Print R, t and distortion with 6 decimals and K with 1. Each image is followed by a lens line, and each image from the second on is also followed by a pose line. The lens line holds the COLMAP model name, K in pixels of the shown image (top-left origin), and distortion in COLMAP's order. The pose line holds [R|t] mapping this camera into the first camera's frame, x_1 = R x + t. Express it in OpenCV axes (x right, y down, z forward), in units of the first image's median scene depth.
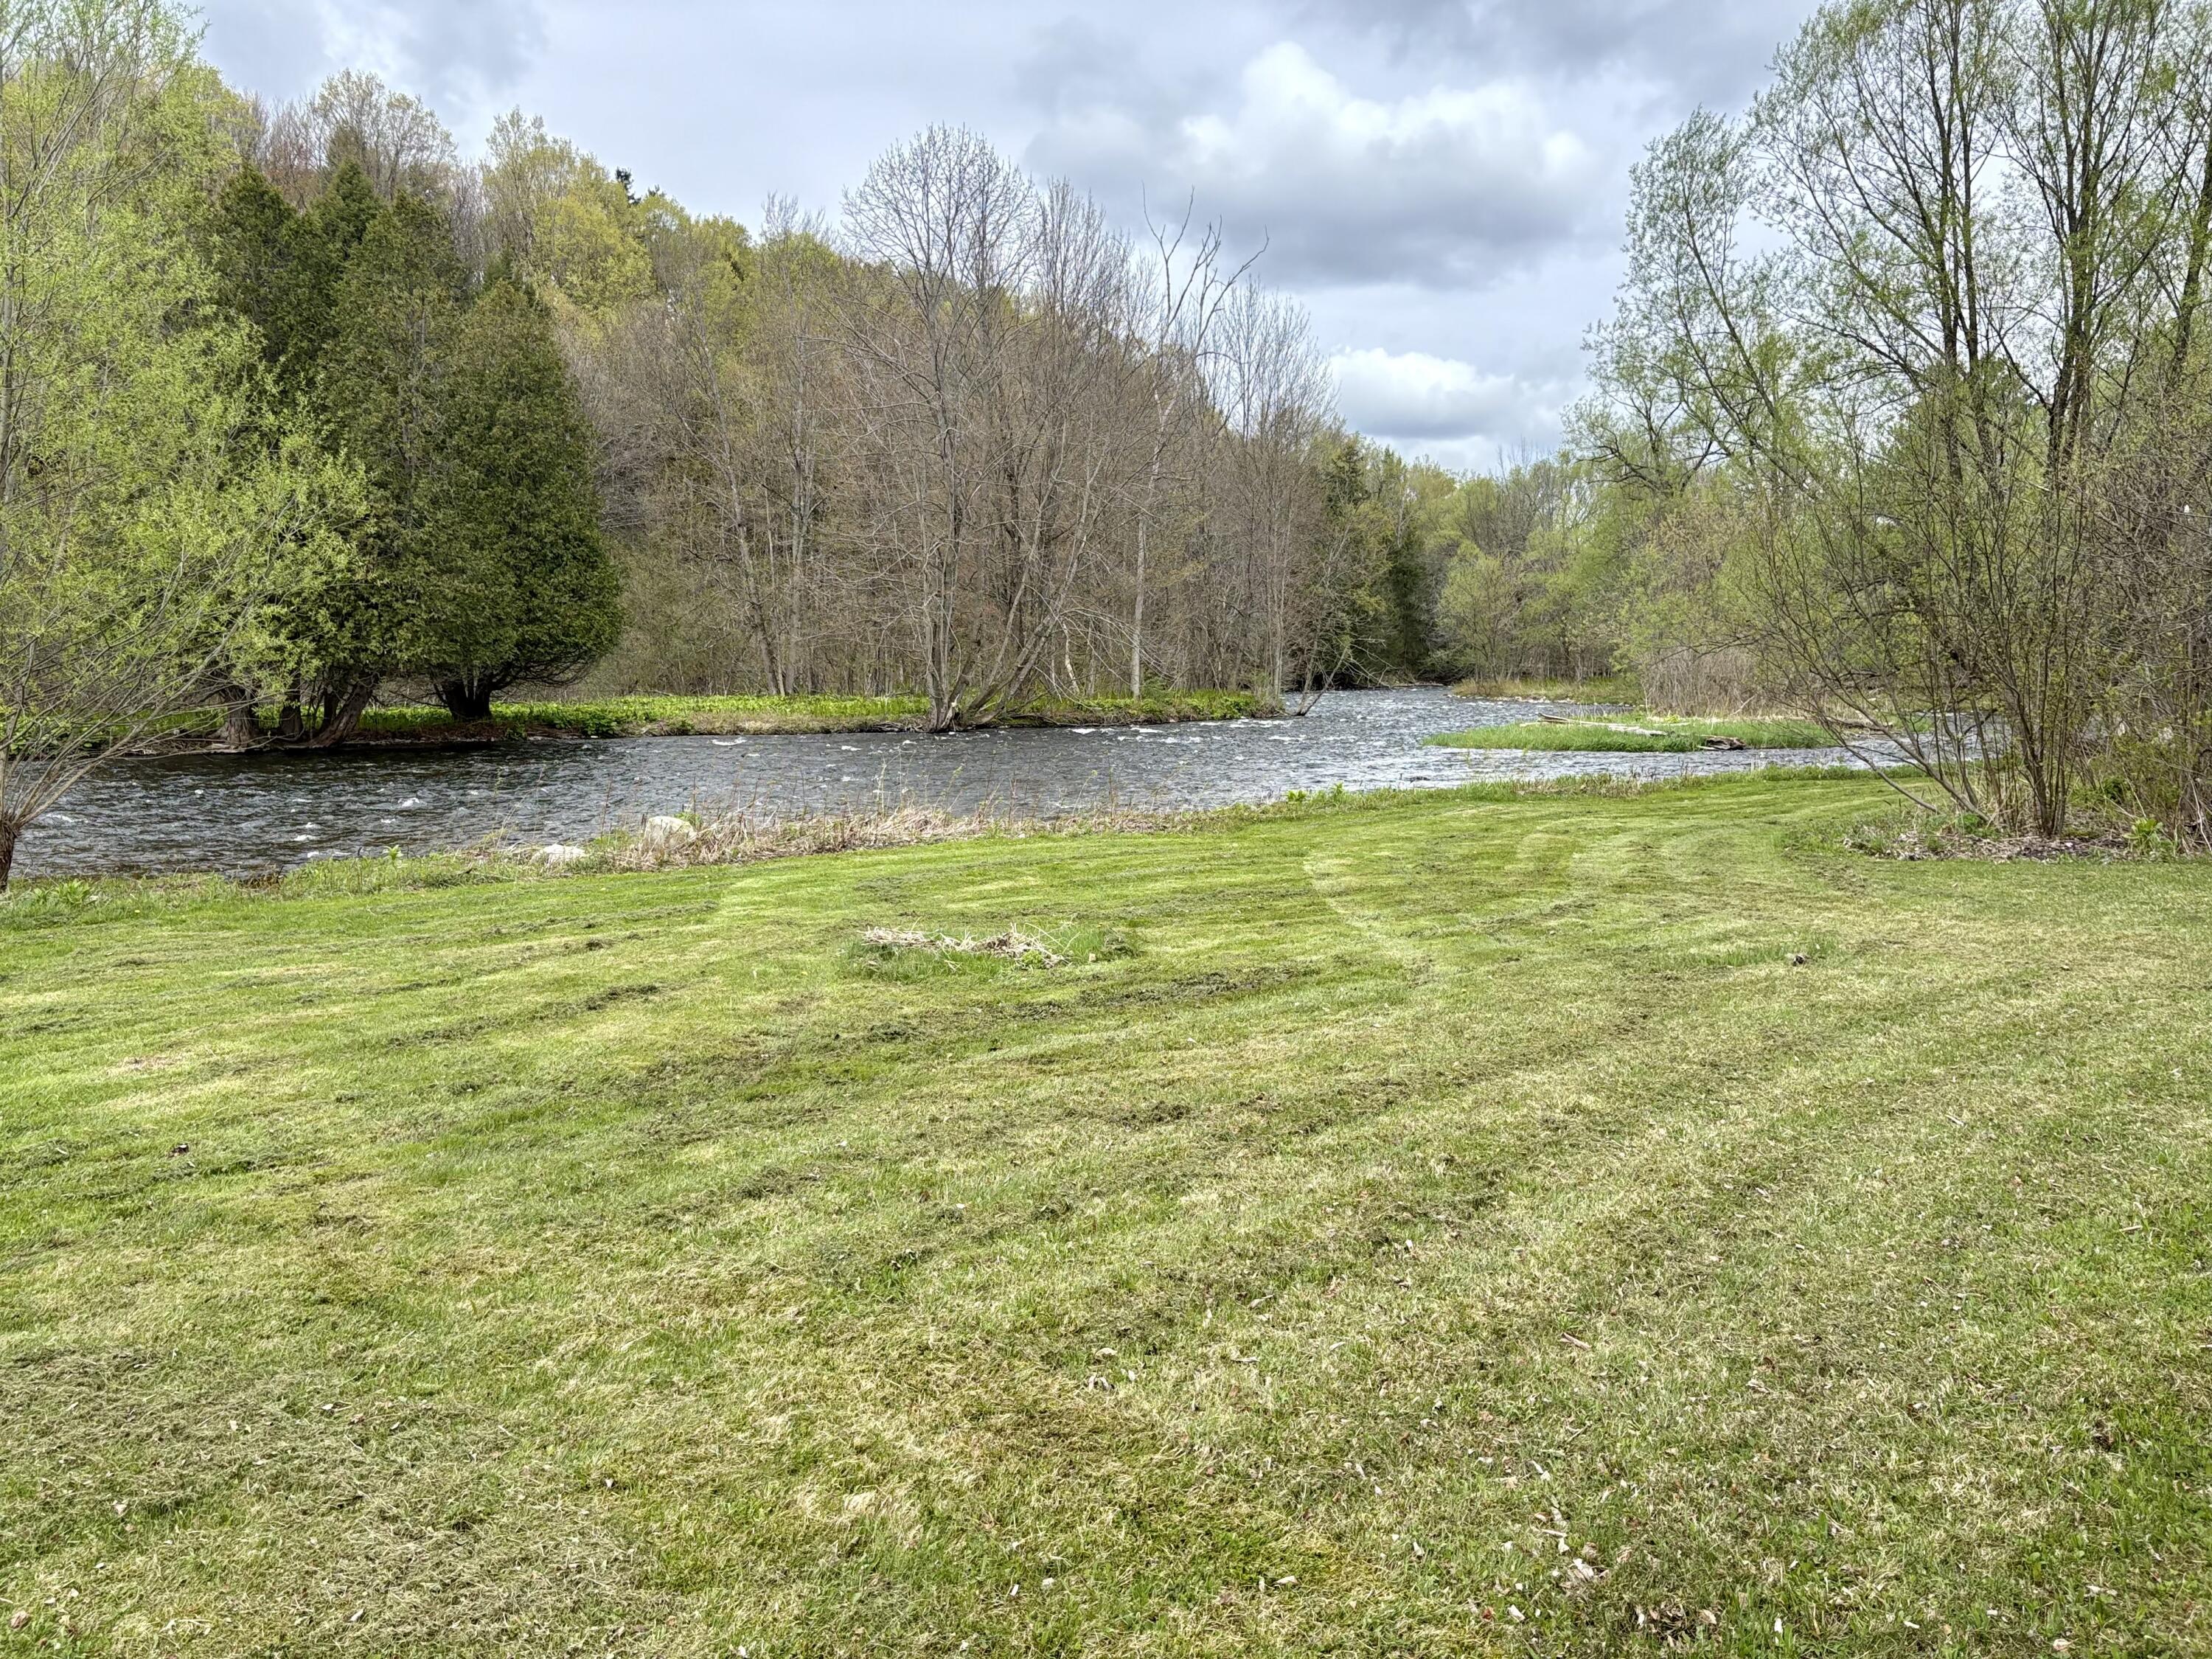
lens RADIAL K [[1614.1, 0, 1101.7], [0, 1614.1, 825.3], [0, 0, 1]] dist [0.003732, -0.064389]
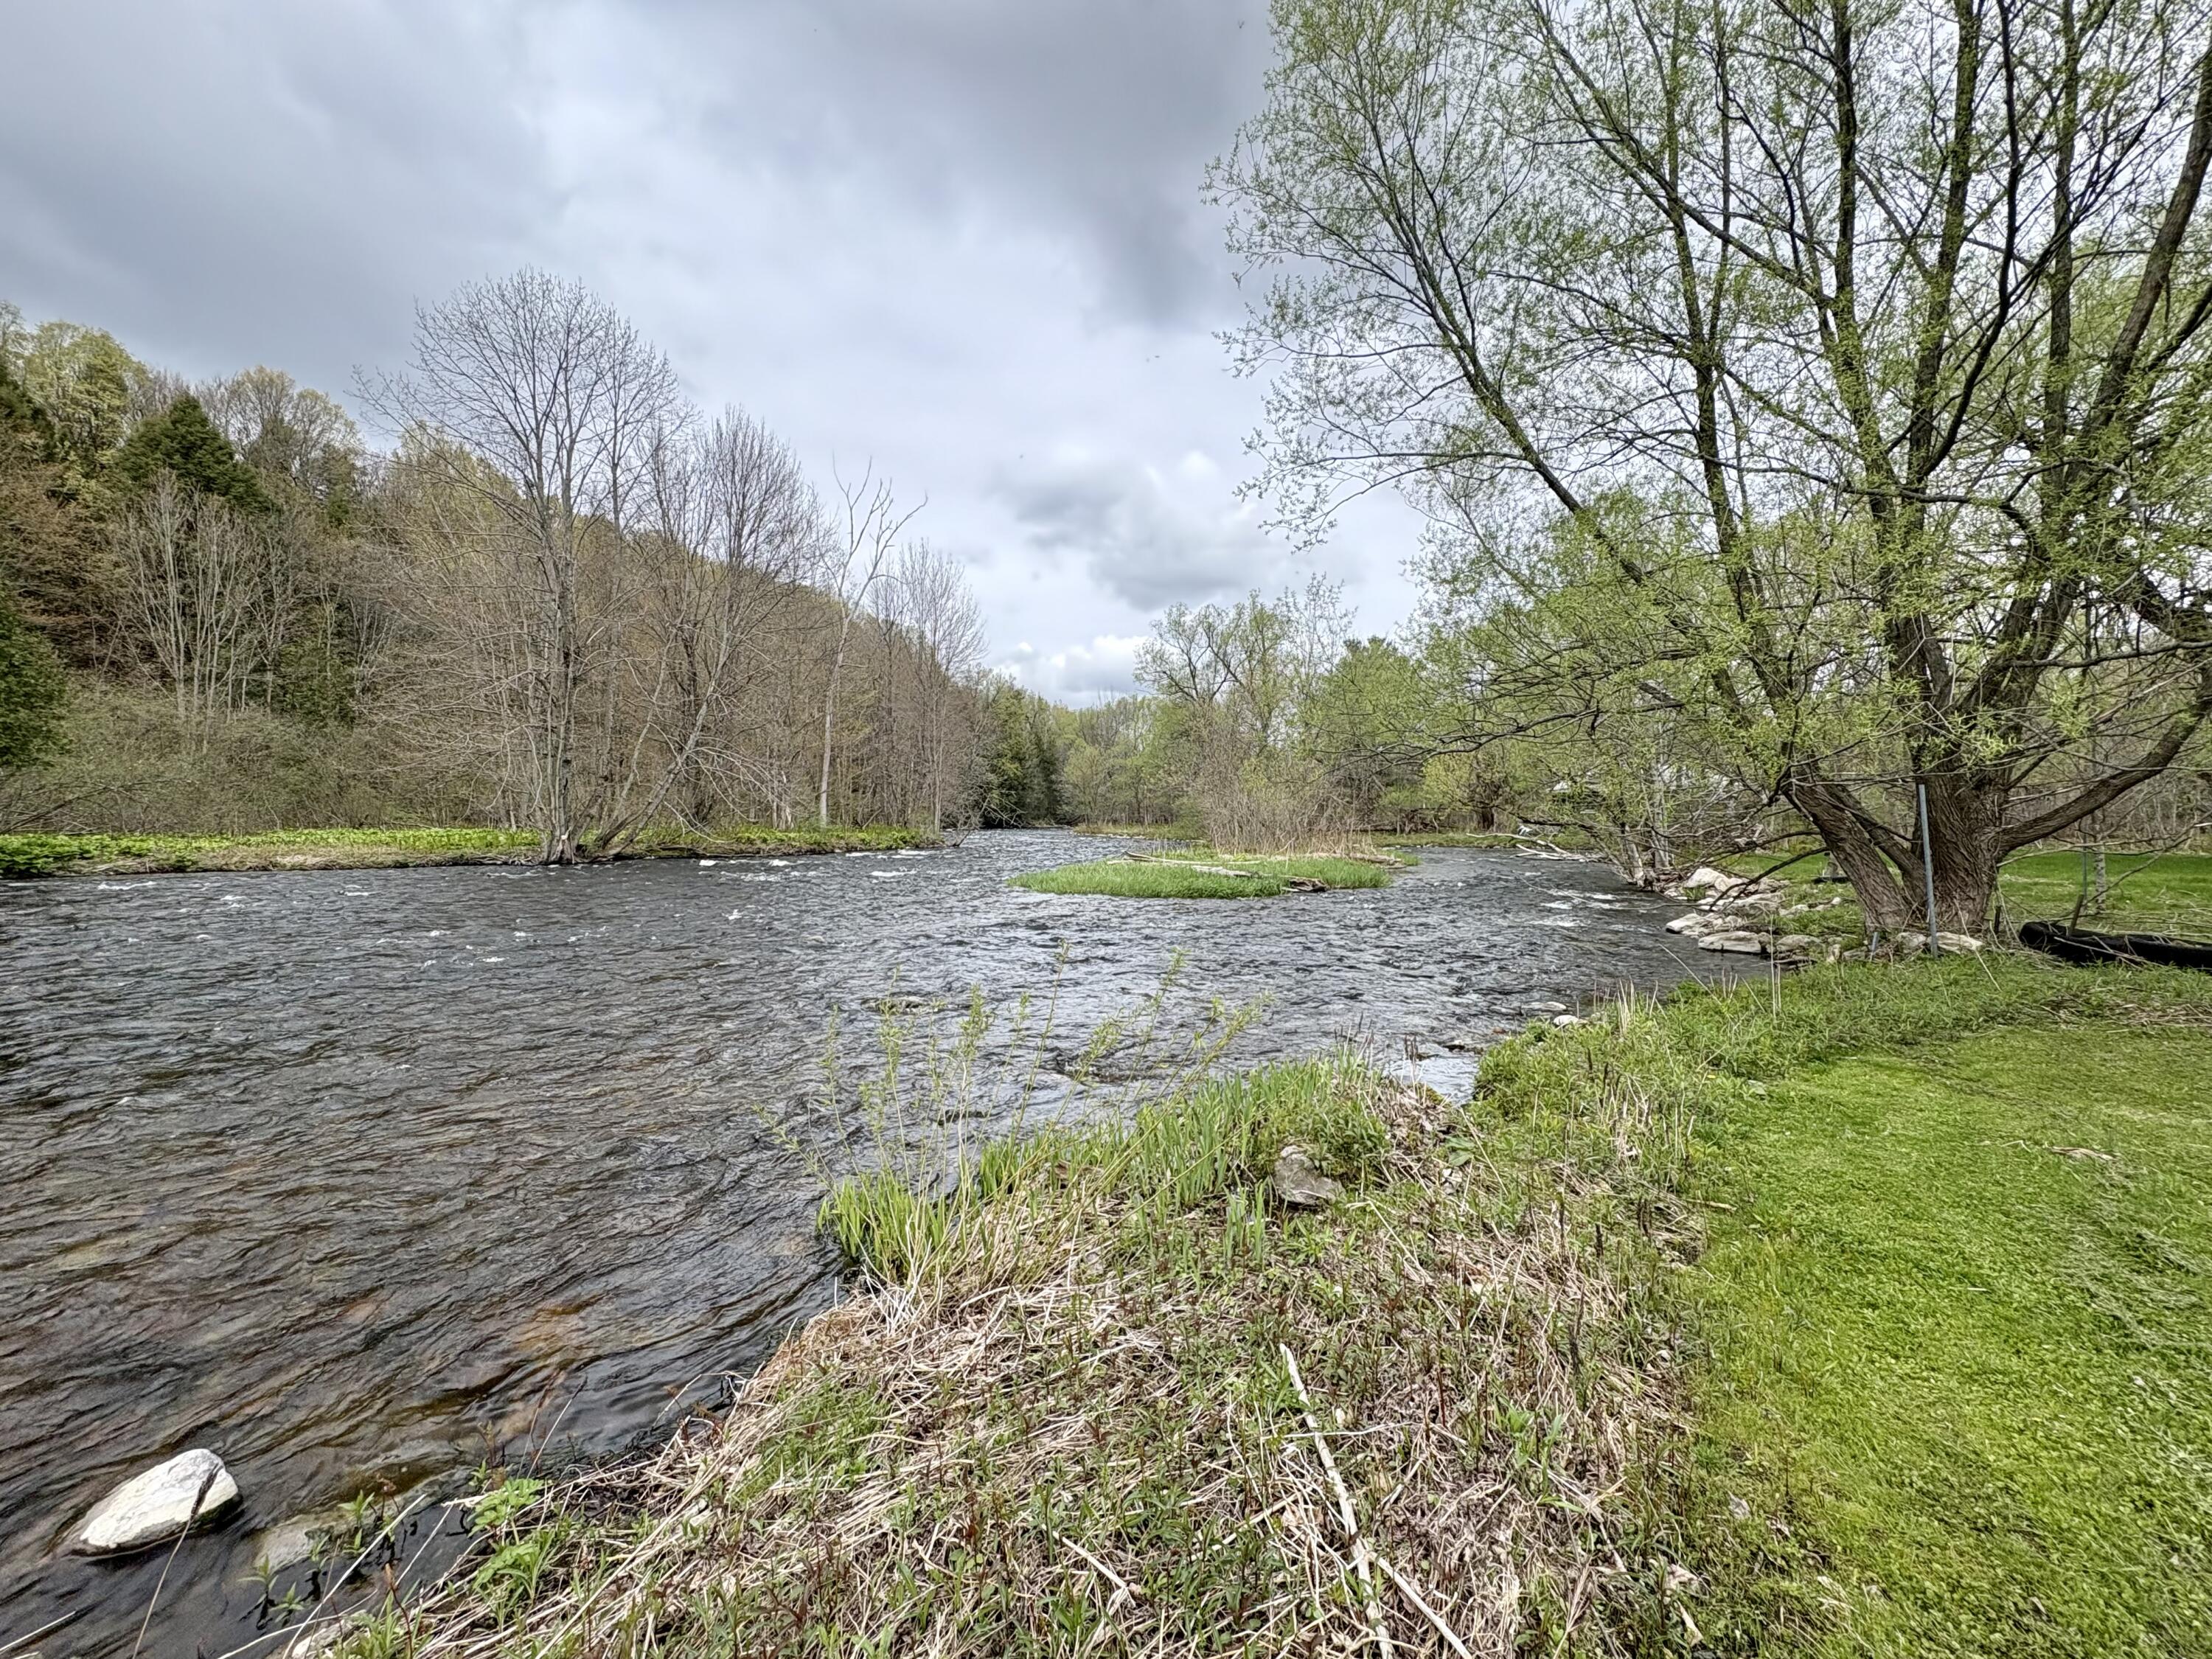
lens RADIAL K [[894.8, 0, 1105.1], [0, 894.8, 830.2], [0, 0, 1]] dist [0.000140, -0.000265]
pose [[0.970144, 0.009724, 0.242336, 0.064661], [0.010186, 0.996681, -0.080769, -0.020076], [-0.242317, 0.080826, 0.966824, 0.240542]]
